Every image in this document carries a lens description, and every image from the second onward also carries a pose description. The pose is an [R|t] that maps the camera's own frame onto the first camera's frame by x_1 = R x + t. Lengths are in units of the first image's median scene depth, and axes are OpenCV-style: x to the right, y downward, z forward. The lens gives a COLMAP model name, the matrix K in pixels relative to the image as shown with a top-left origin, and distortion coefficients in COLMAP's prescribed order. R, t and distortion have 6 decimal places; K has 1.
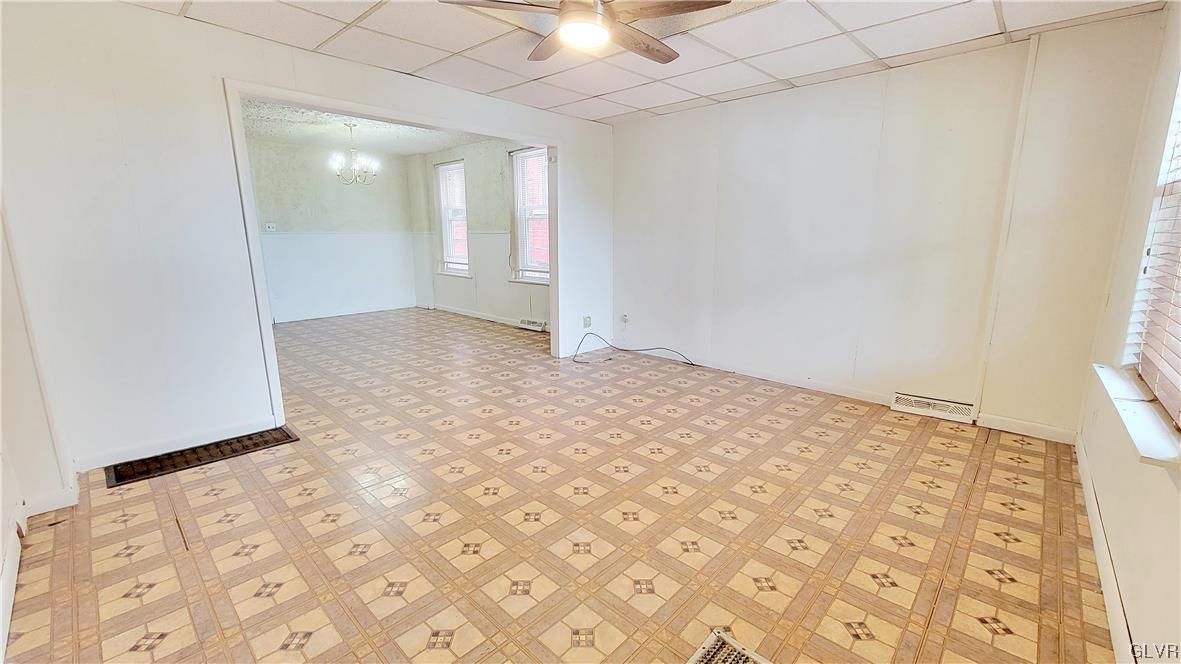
lens RADIAL K [[492.1, 0, 592.0], [0, 492.1, 333.9], [0, 0, 1]] dist [0.001919, -0.000083]
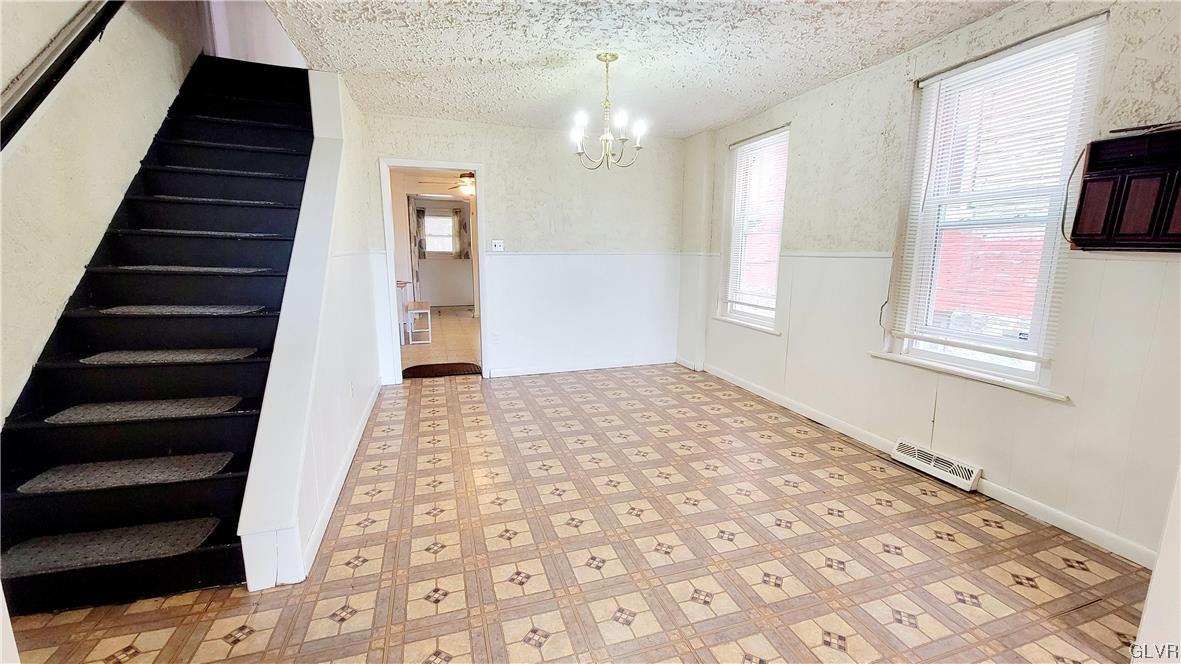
lens RADIAL K [[492.1, 0, 592.0], [0, 492.1, 333.9], [0, 0, 1]] dist [0.001919, -0.000083]
pose [[0.879801, 0.082311, -0.468162, -0.169032], [-0.101241, 0.994743, -0.015365, -0.084006], [0.464436, 0.060915, 0.883509, 0.400276]]
